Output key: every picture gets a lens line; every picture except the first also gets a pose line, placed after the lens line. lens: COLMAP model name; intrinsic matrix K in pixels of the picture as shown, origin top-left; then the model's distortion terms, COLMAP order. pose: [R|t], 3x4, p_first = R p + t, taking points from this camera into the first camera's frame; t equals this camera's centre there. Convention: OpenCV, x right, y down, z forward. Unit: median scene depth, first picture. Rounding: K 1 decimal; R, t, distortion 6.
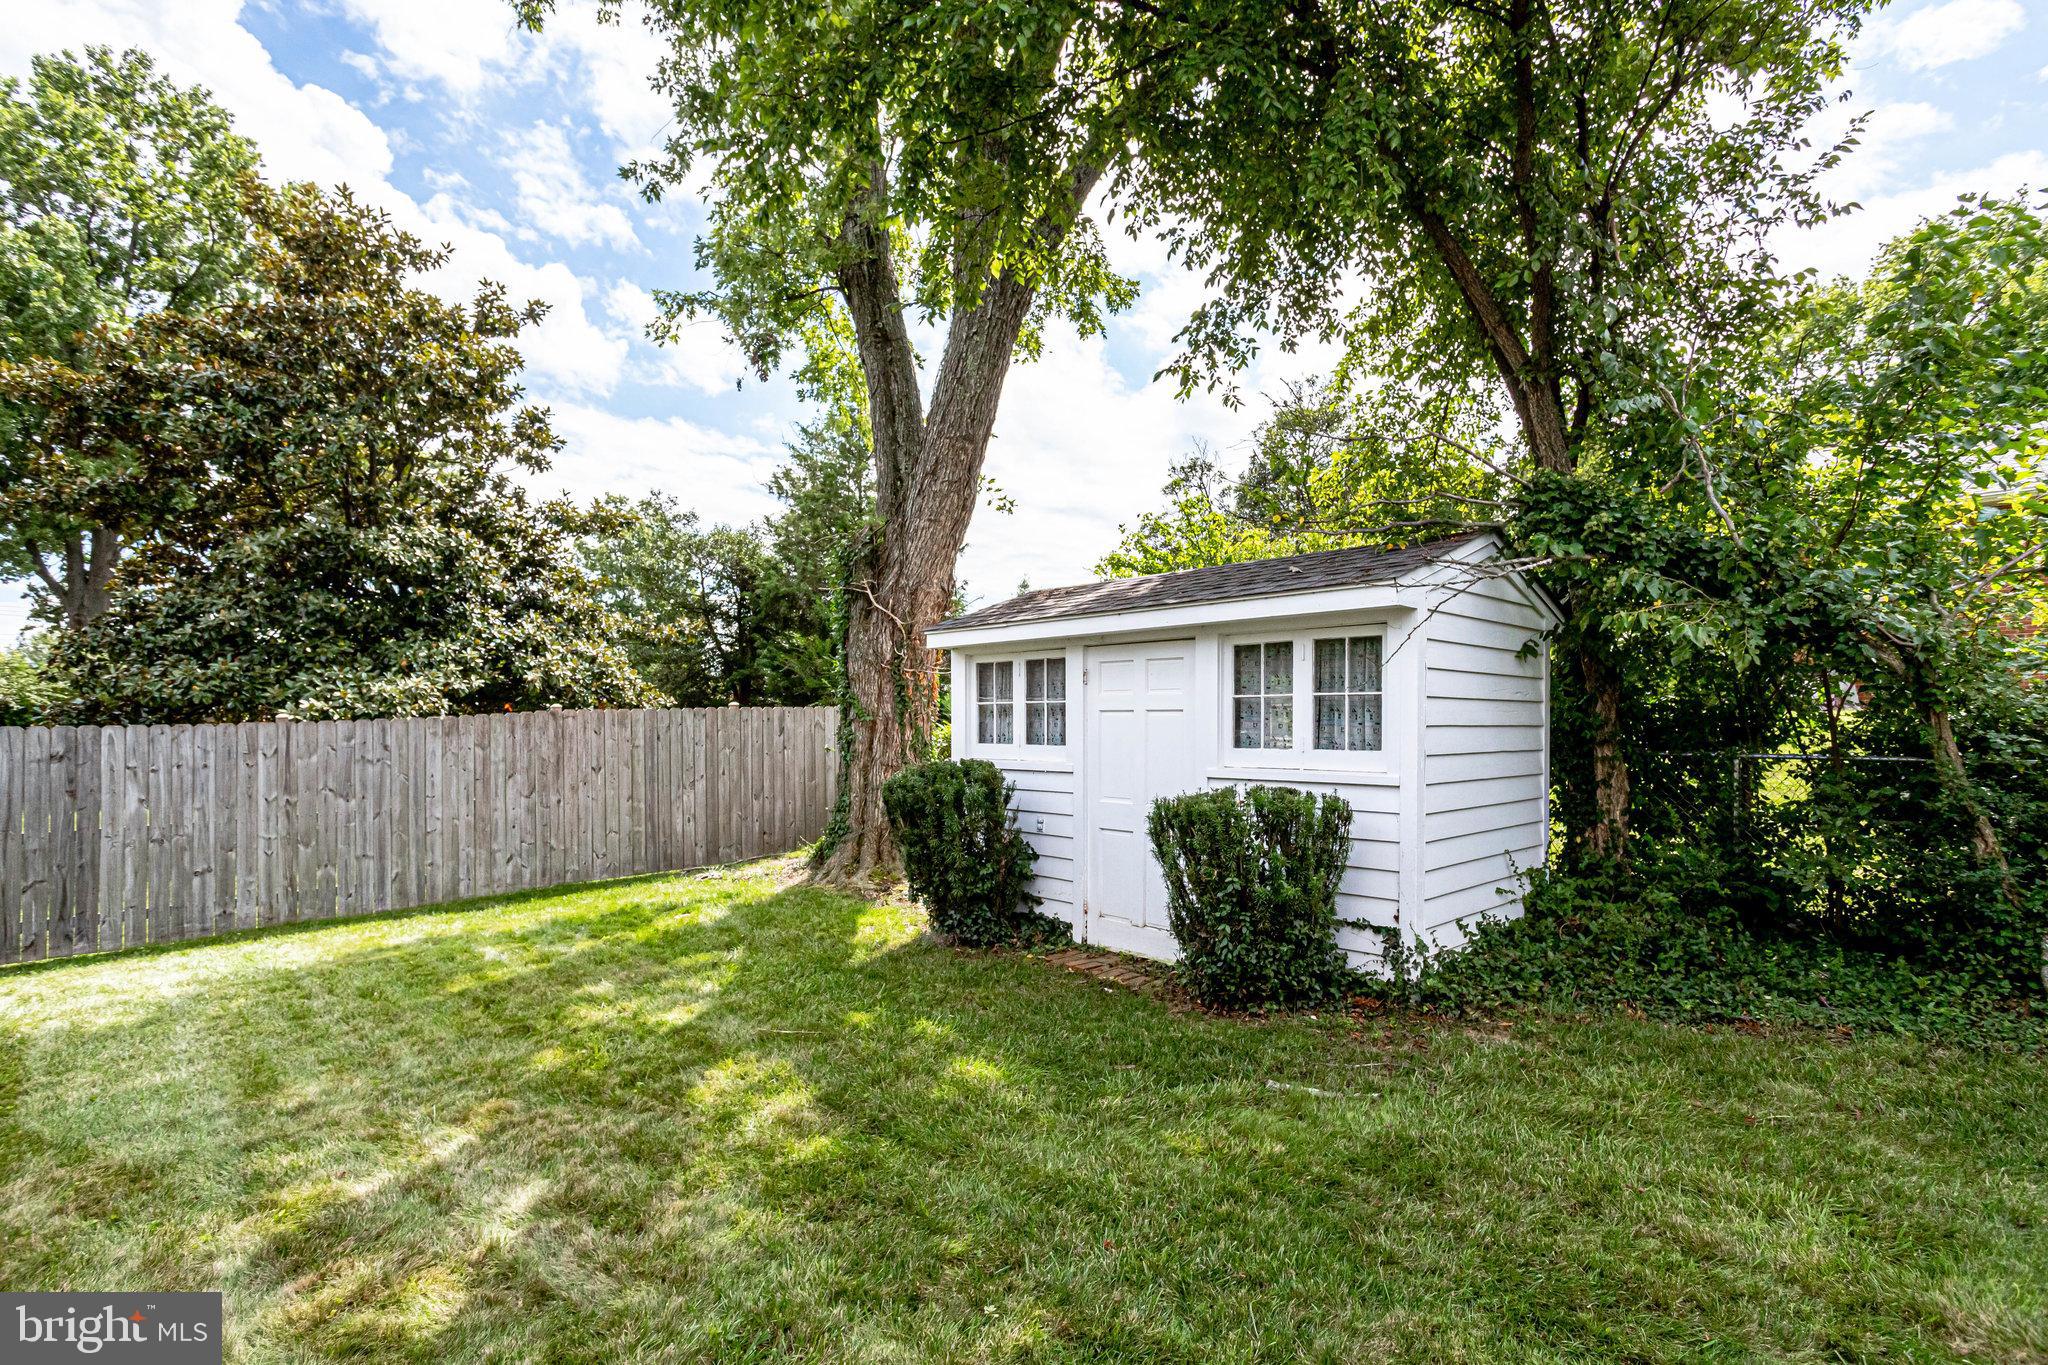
lens RADIAL K [[1010.8, 0, 1023.1], [0, 1010.8, 648.5], [0, 0, 1]] dist [-0.059480, 0.034178]
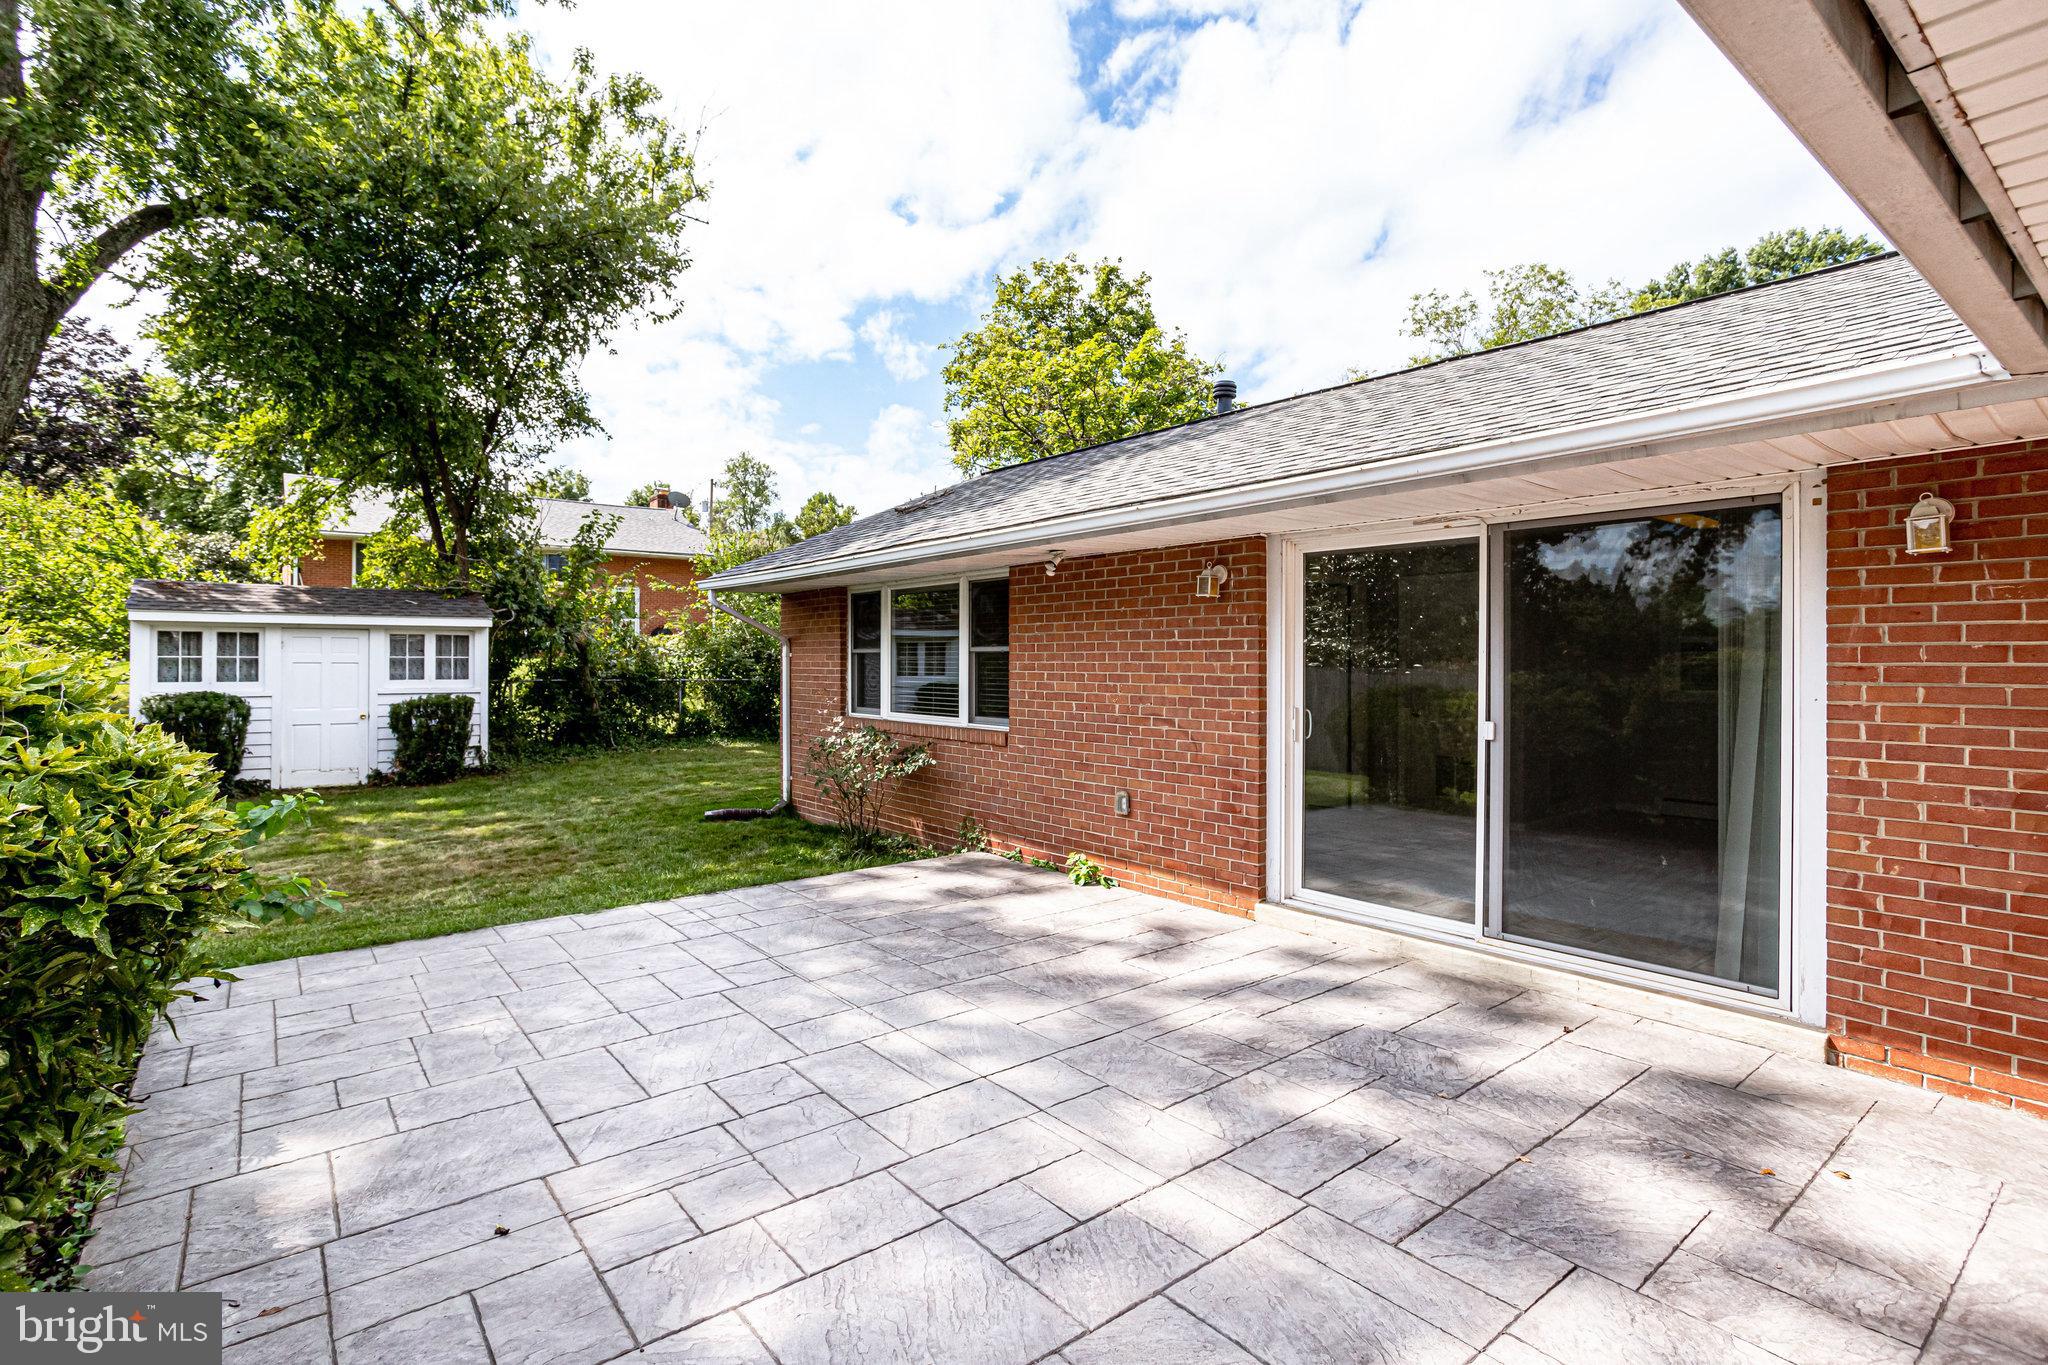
lens RADIAL K [[980.6, 0, 1004.3], [0, 980.6, 672.1], [0, 0, 1]] dist [-0.054094, 0.034711]
pose [[0.095453, -0.009198, 0.995391, -1.710588], [-0.075749, 0.996991, 0.016477, -0.056993], [-0.992548, -0.076972, 0.094469, -0.522998]]
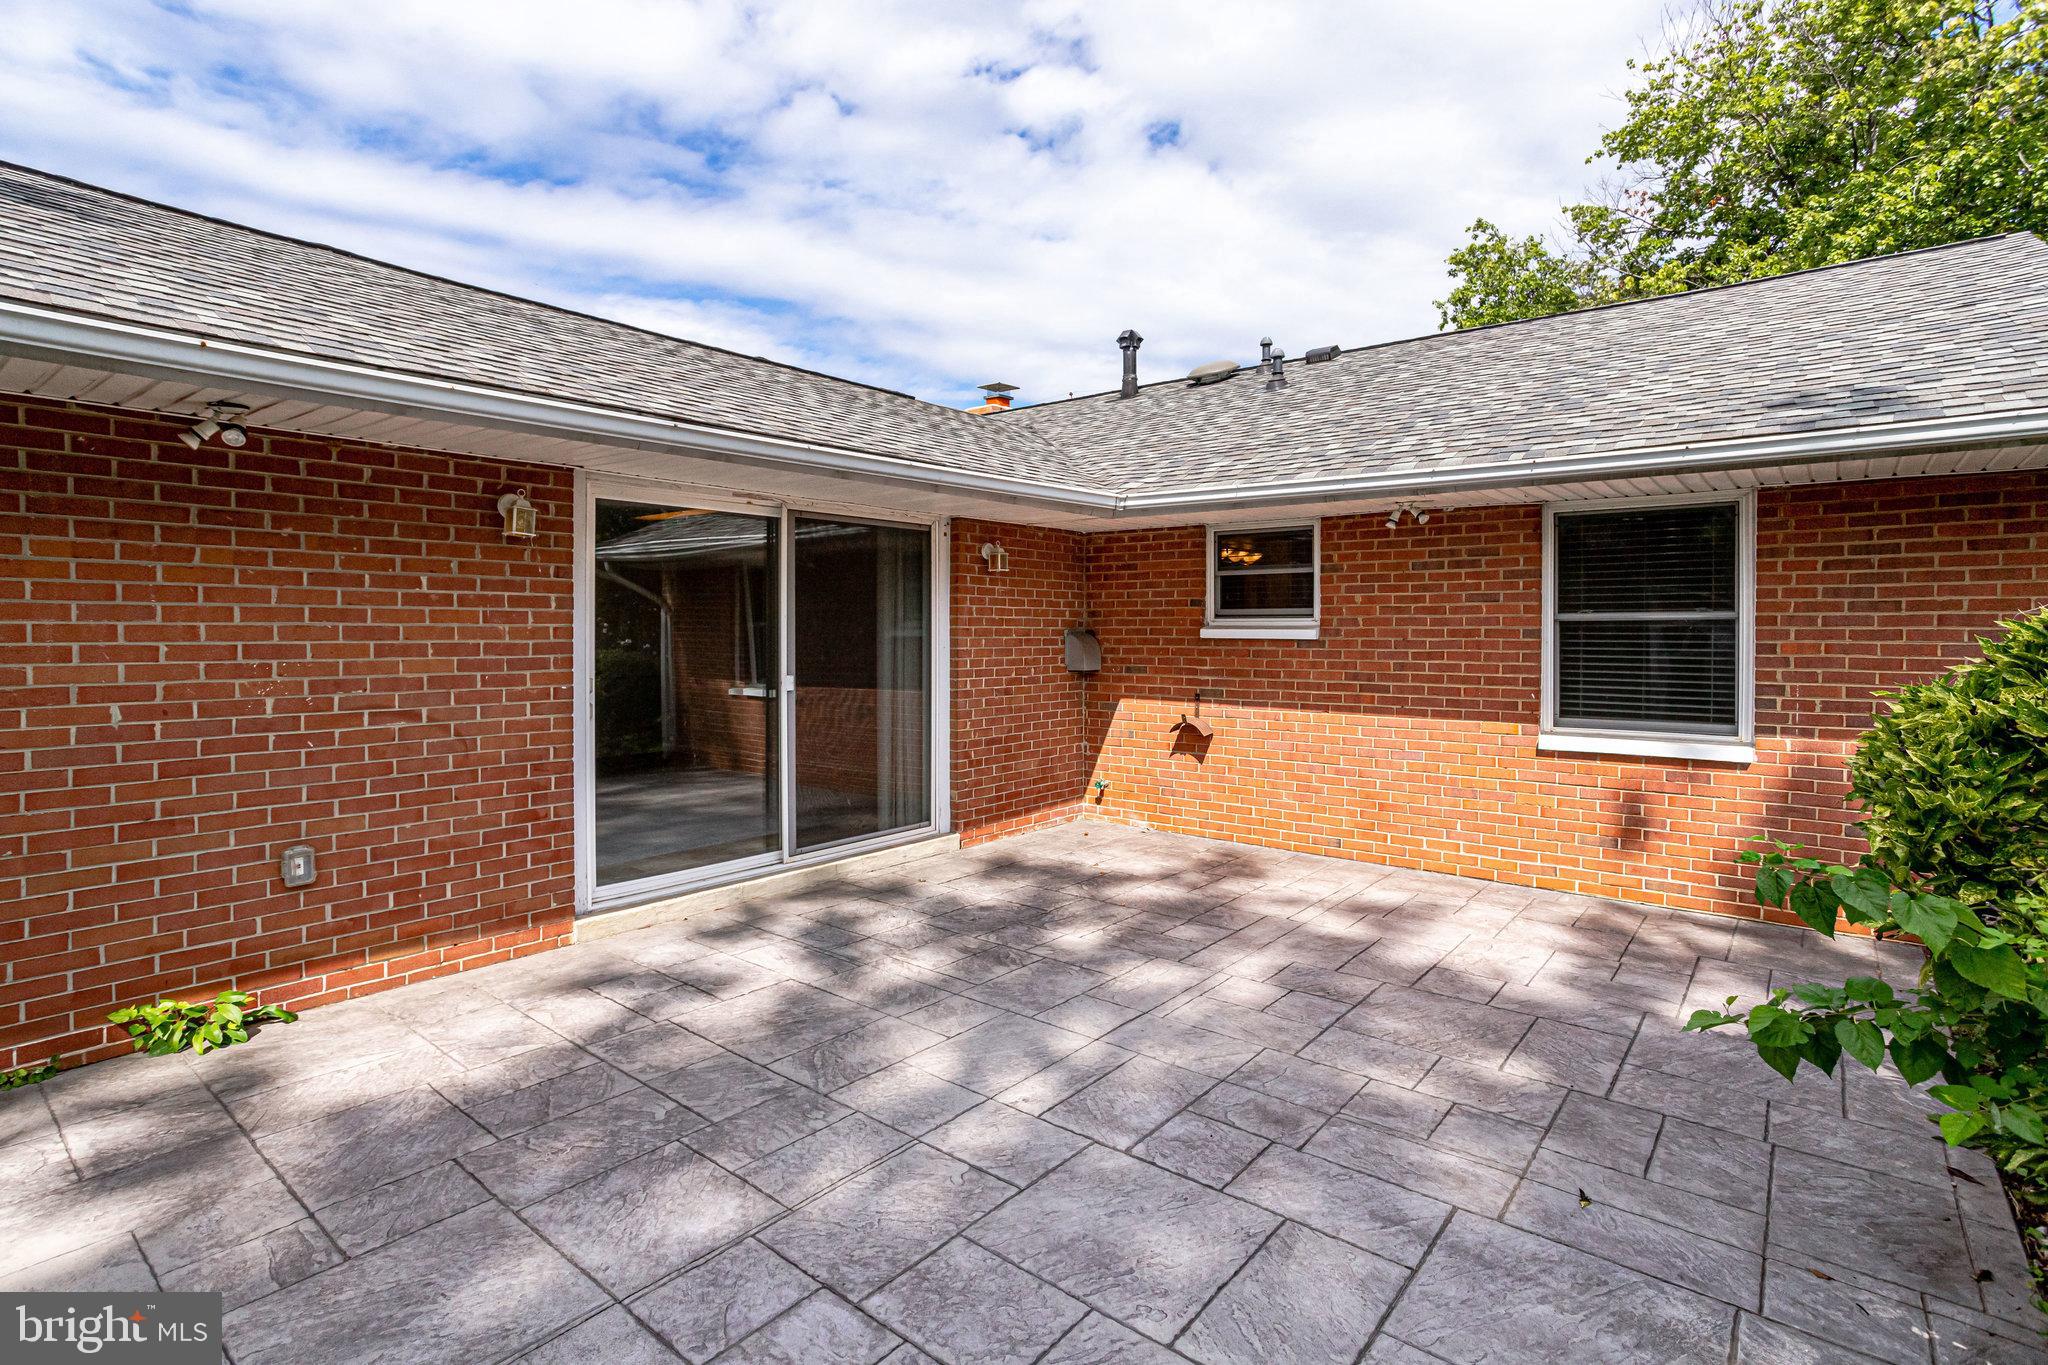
lens RADIAL K [[1010.8, 0, 1023.1], [0, 1010.8, 648.5], [0, 0, 1]] dist [-0.059480, 0.034178]
pose [[-0.990531, 0.001921, -0.137277, -1.066503], [0.009709, 0.998379, -0.056083, -0.009428], [0.136947, -0.056885, -0.988944, 0.072281]]
